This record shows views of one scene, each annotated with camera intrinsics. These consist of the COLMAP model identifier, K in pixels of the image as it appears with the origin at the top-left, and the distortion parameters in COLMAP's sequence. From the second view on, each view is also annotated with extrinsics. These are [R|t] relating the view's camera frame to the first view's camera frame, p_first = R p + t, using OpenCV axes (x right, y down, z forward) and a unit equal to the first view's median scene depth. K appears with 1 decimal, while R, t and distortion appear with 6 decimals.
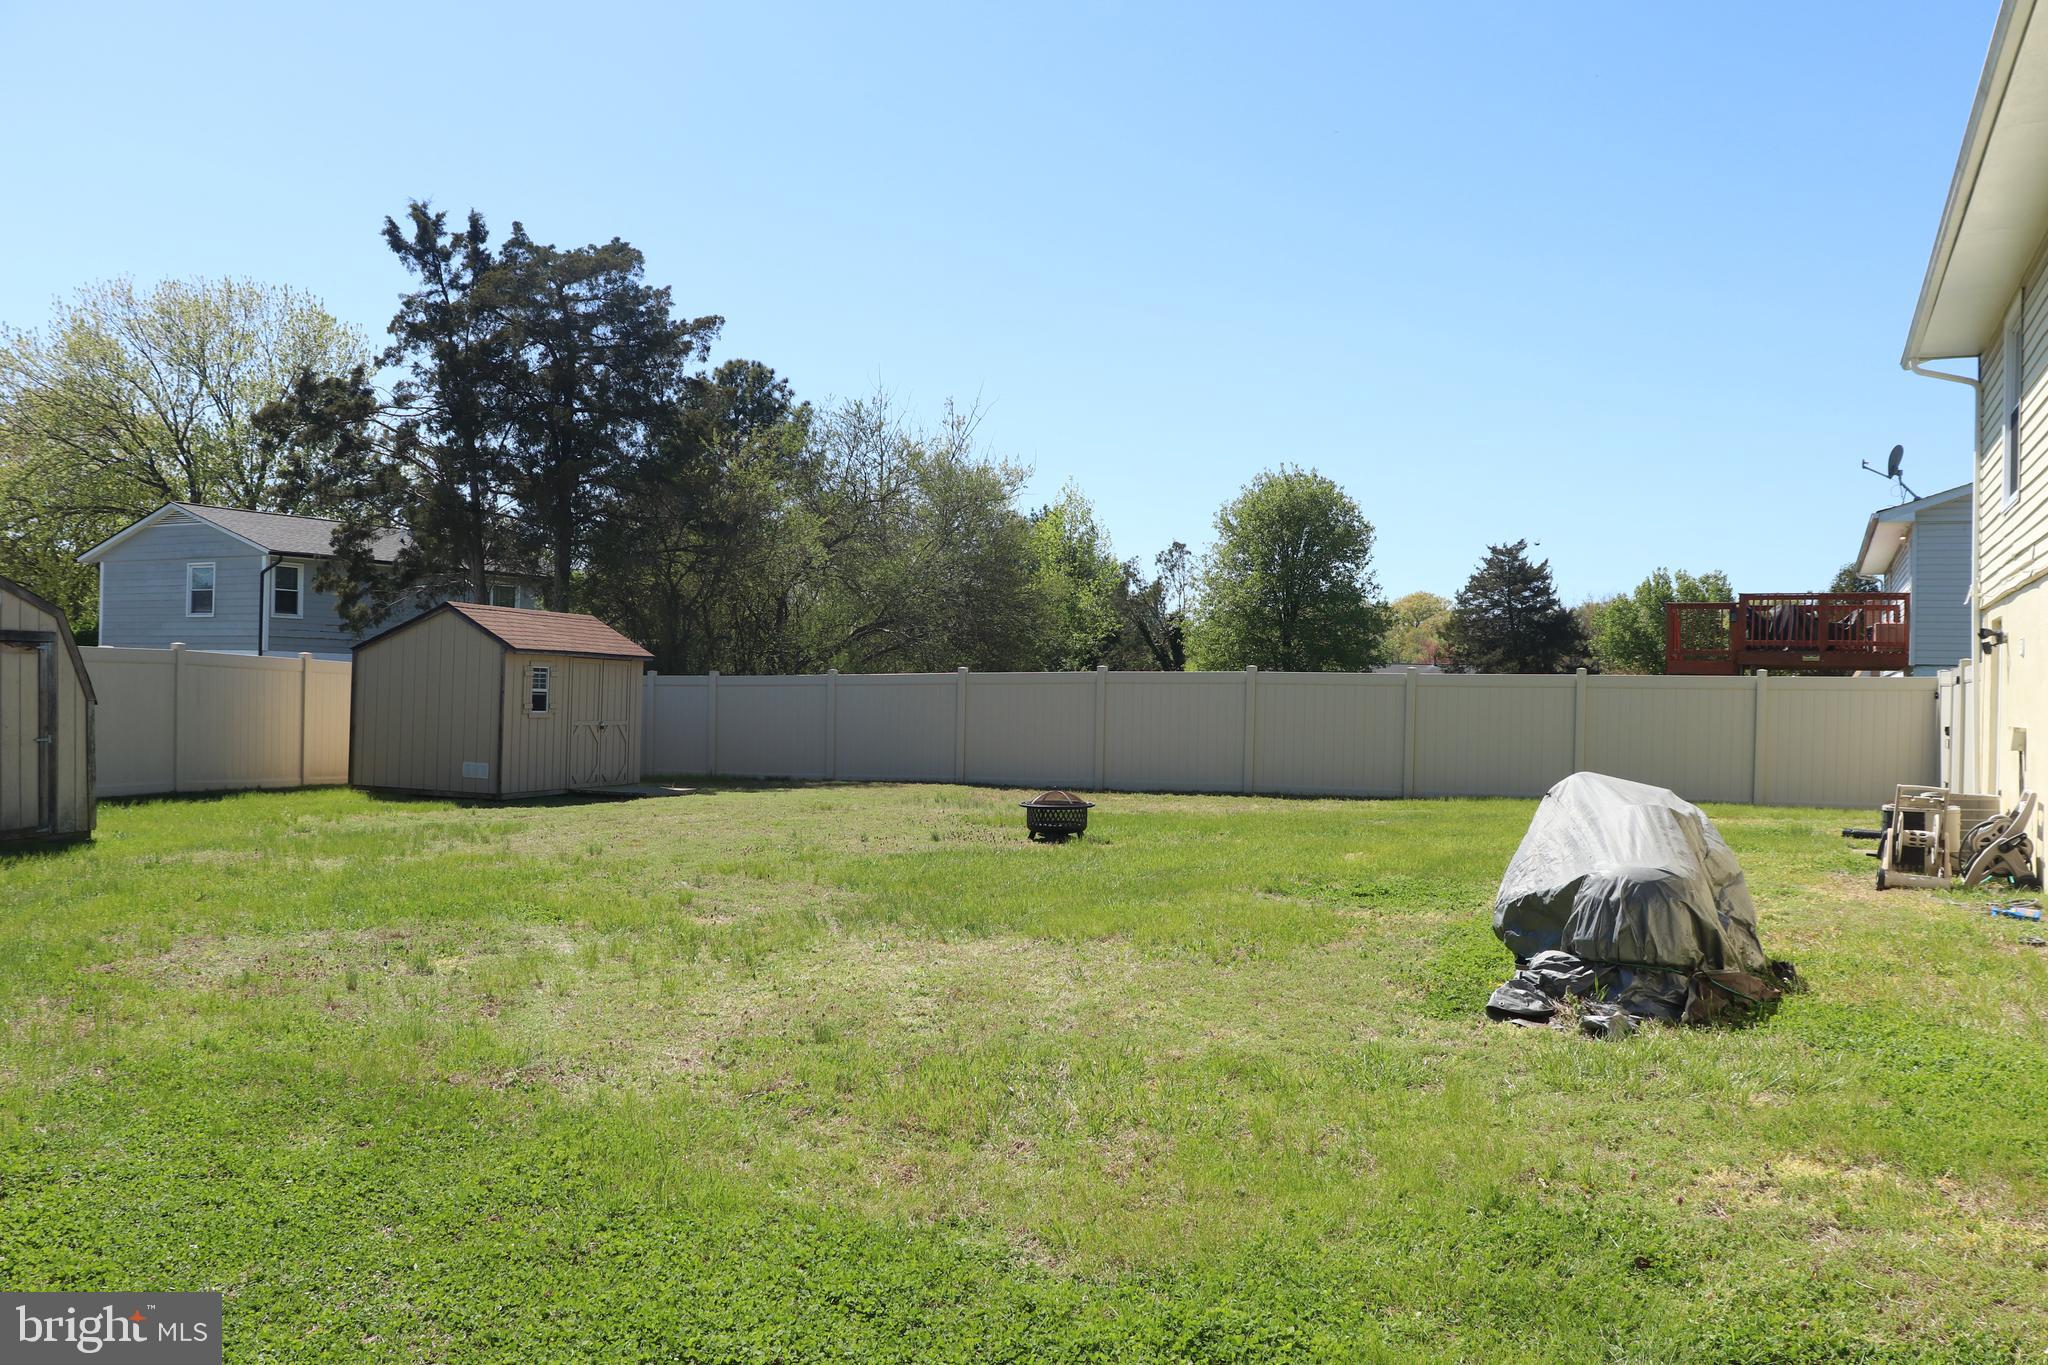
lens RADIAL K [[1738.6, 0, 1022.6], [0, 1738.6, 684.5], [0, 0, 1]] dist [-0.166420, 0.150809]
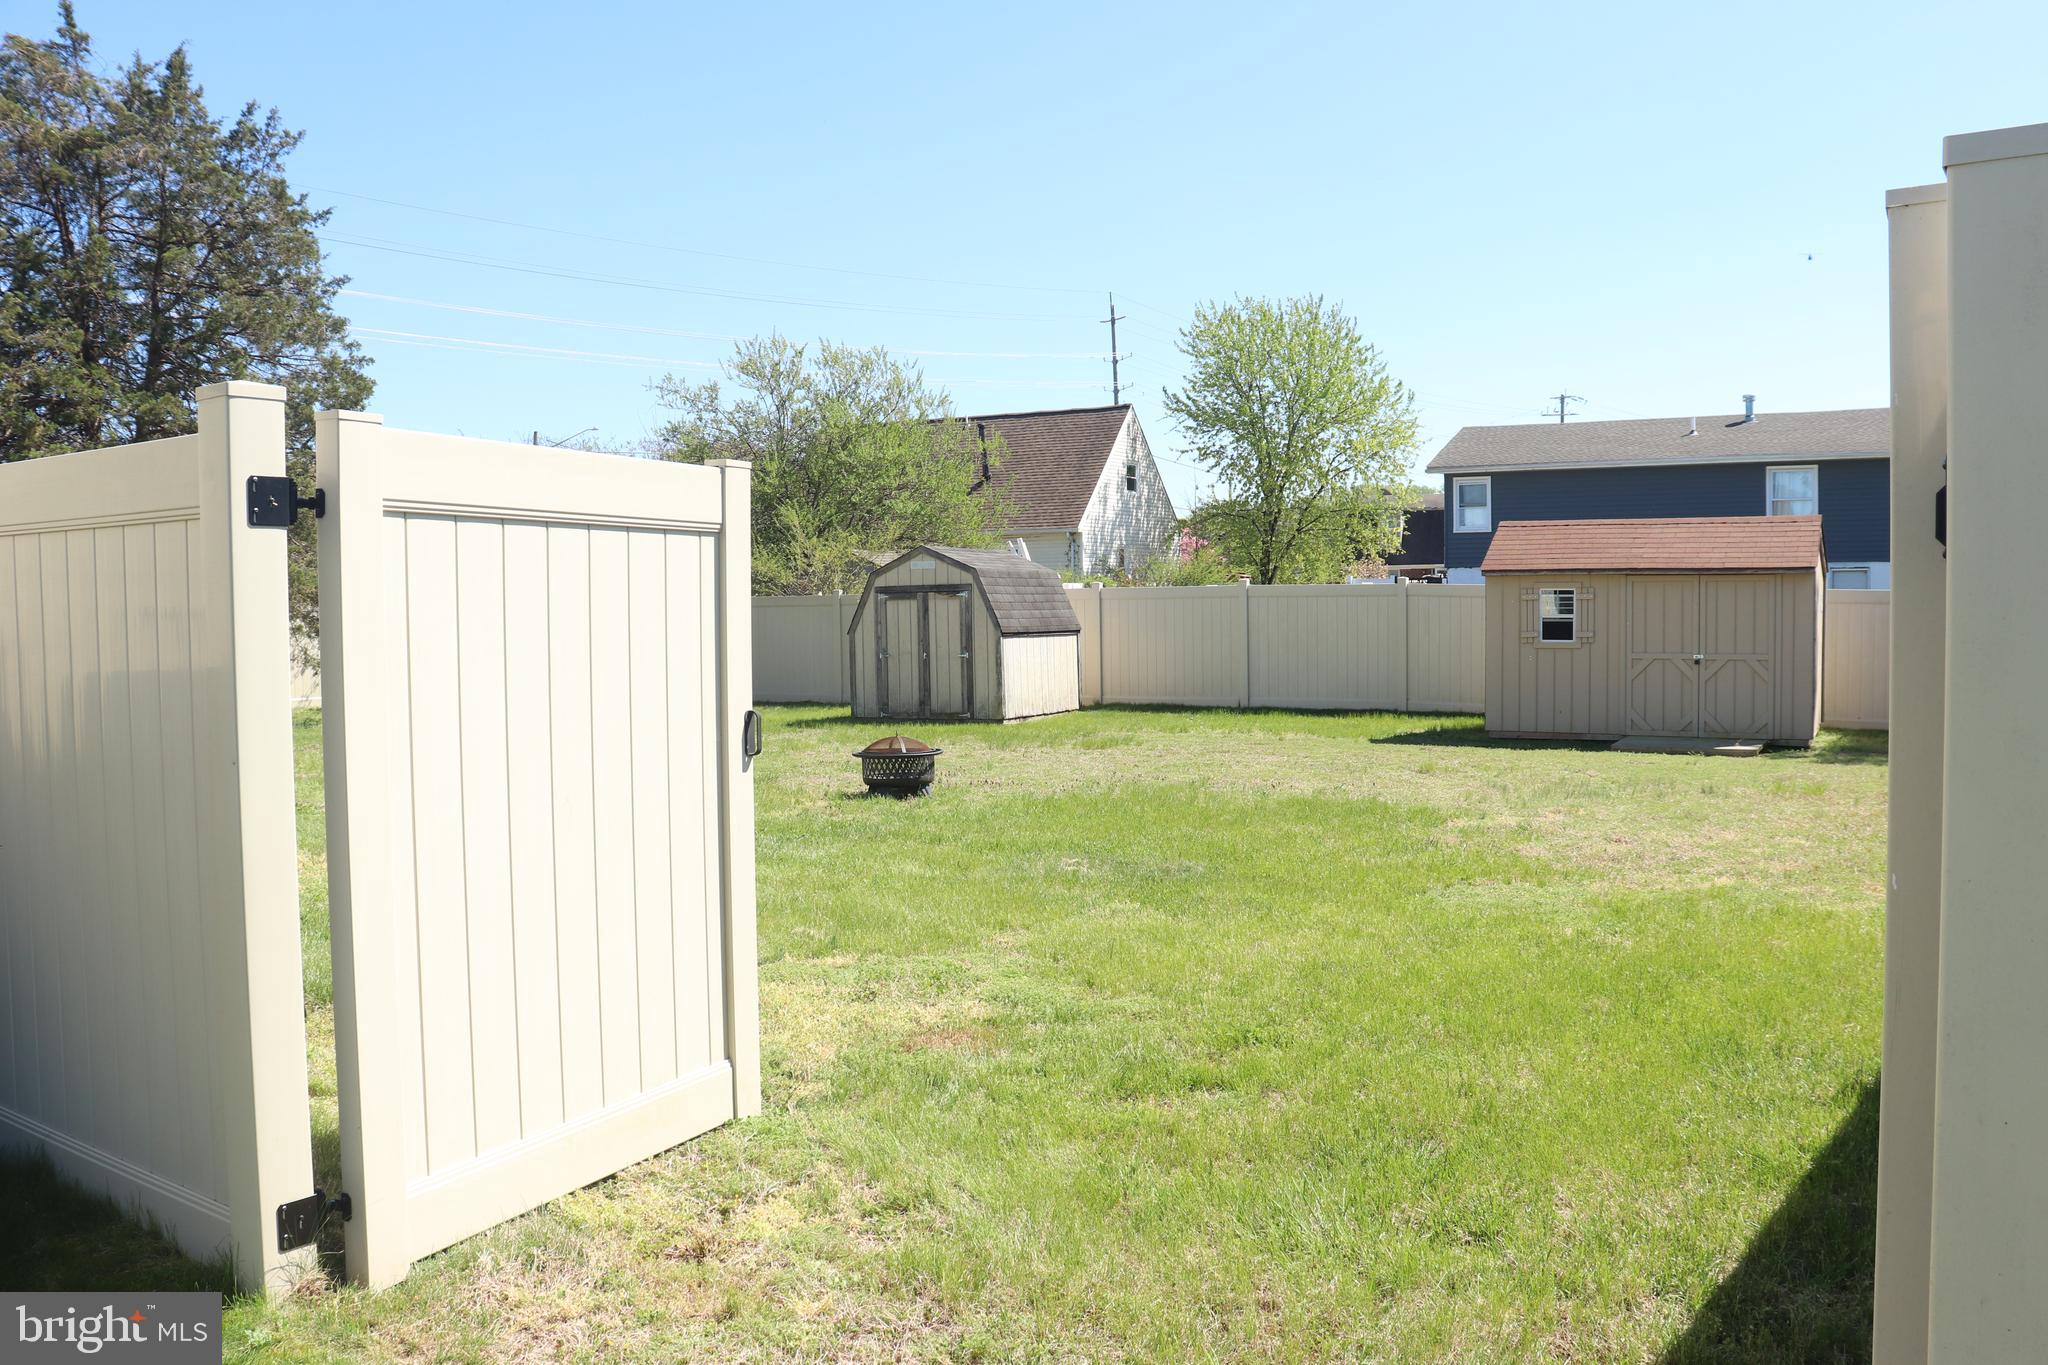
lens RADIAL K [[1738.6, 0, 1032.6], [0, 1738.6, 703.4], [0, 0, 1]] dist [-0.166420, 0.150809]
pose [[-0.216113, 0.035788, -0.975712, 0.950393], [0.008576, 0.999359, 0.034756, 0.022856], [0.976331, -0.000856, -0.216282, 1.396319]]
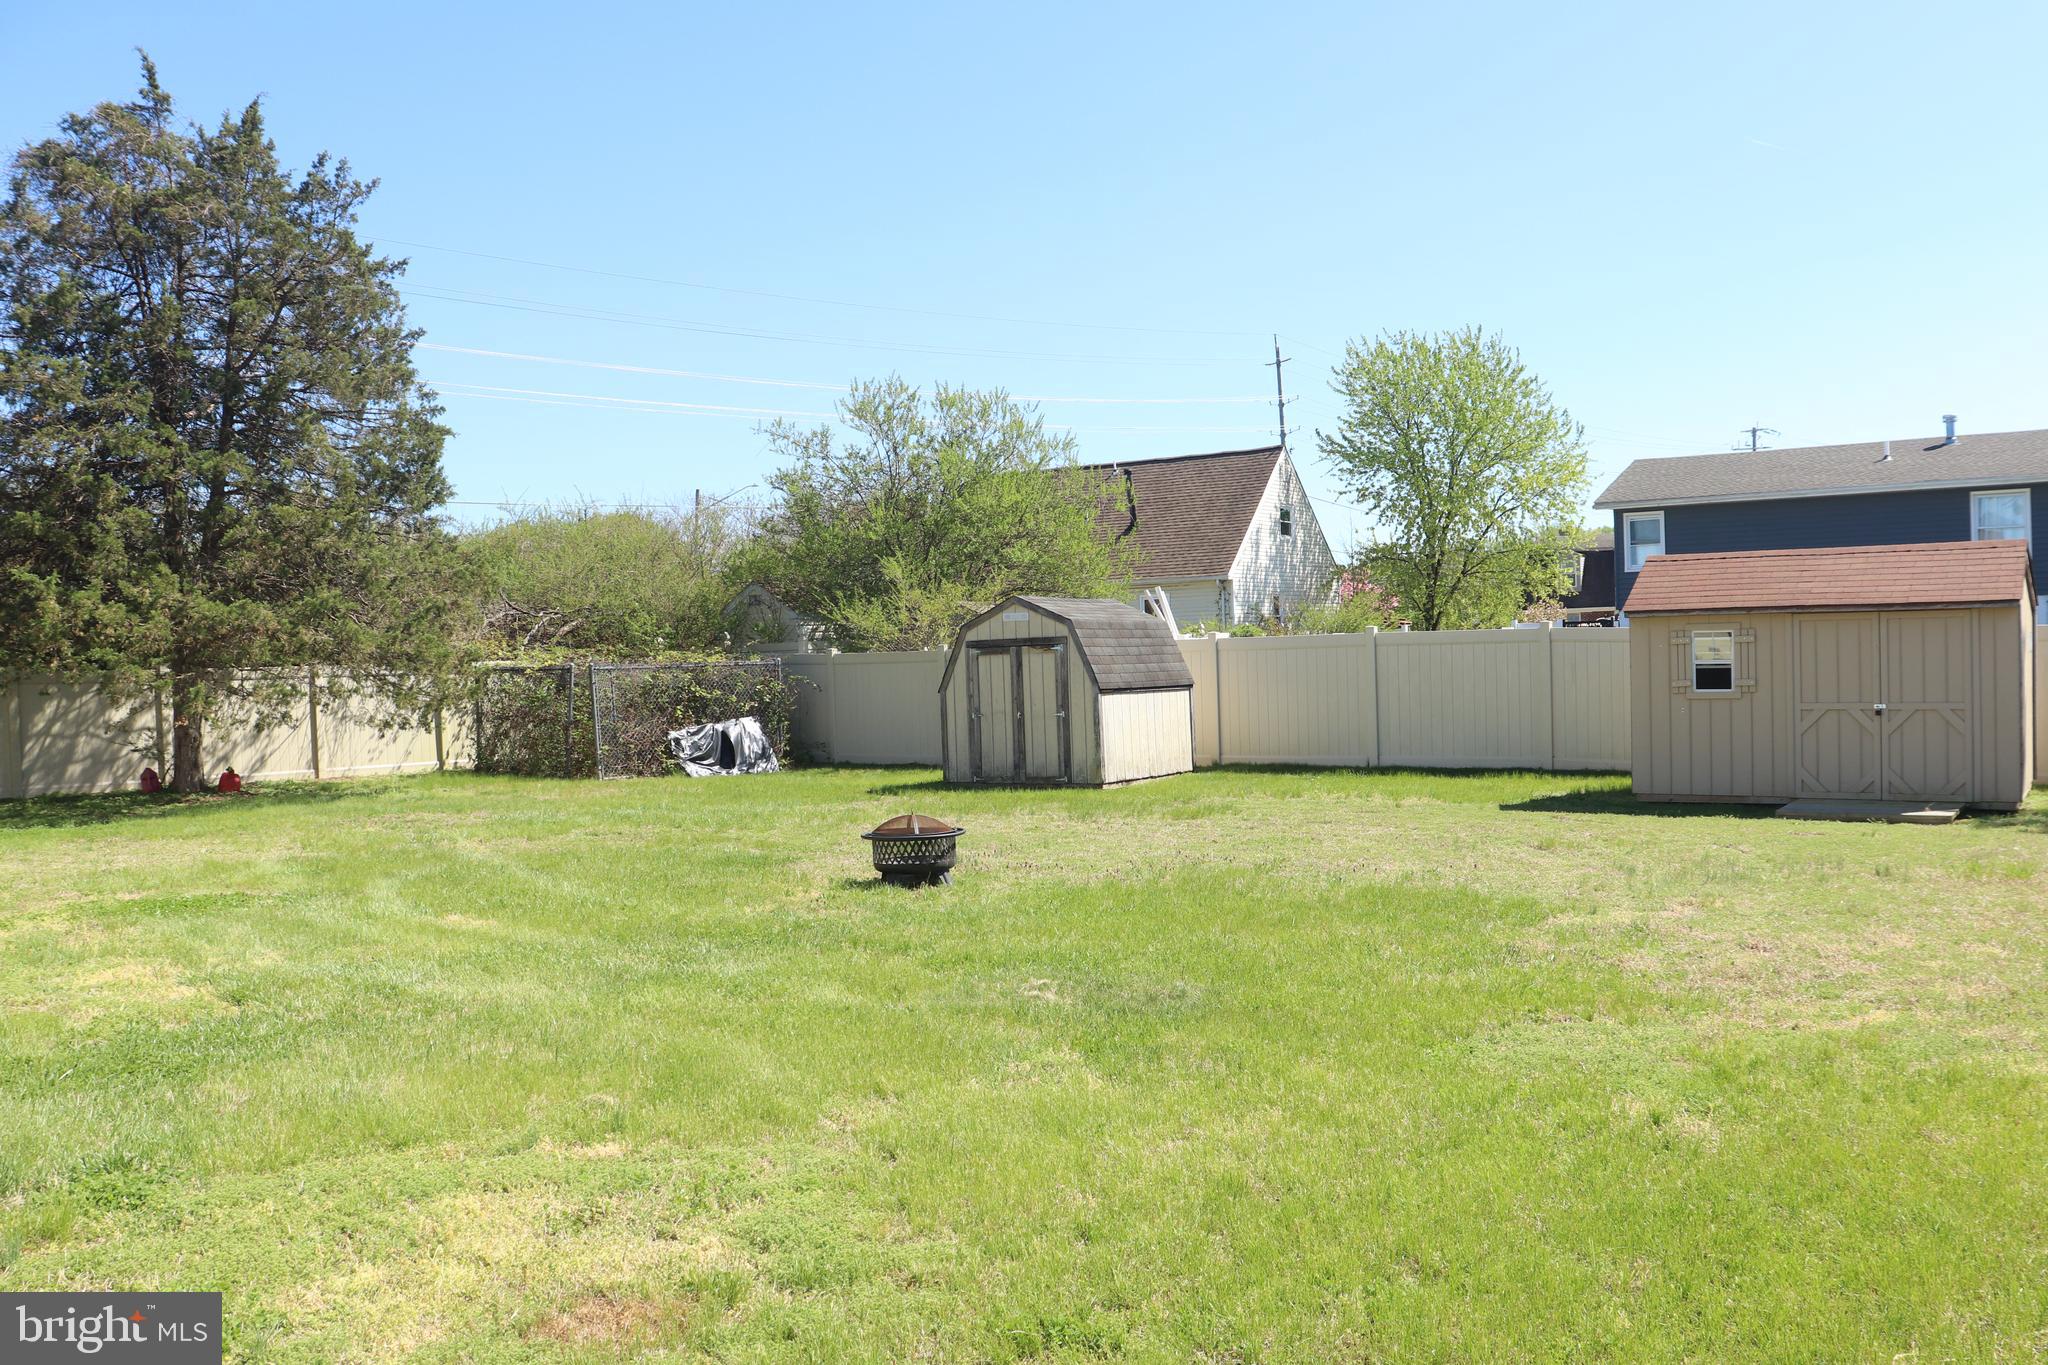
lens RADIAL K [[1738.6, 0, 1025.9], [0, 1738.6, 715.6], [0, 0, 1]] dist [-0.166420, 0.150809]
pose [[-0.323210, 0.017400, -0.946167, 0.804750], [0.022481, 0.999690, 0.010705, 0.018503], [0.946060, -0.017811, -0.323501, 1.436940]]
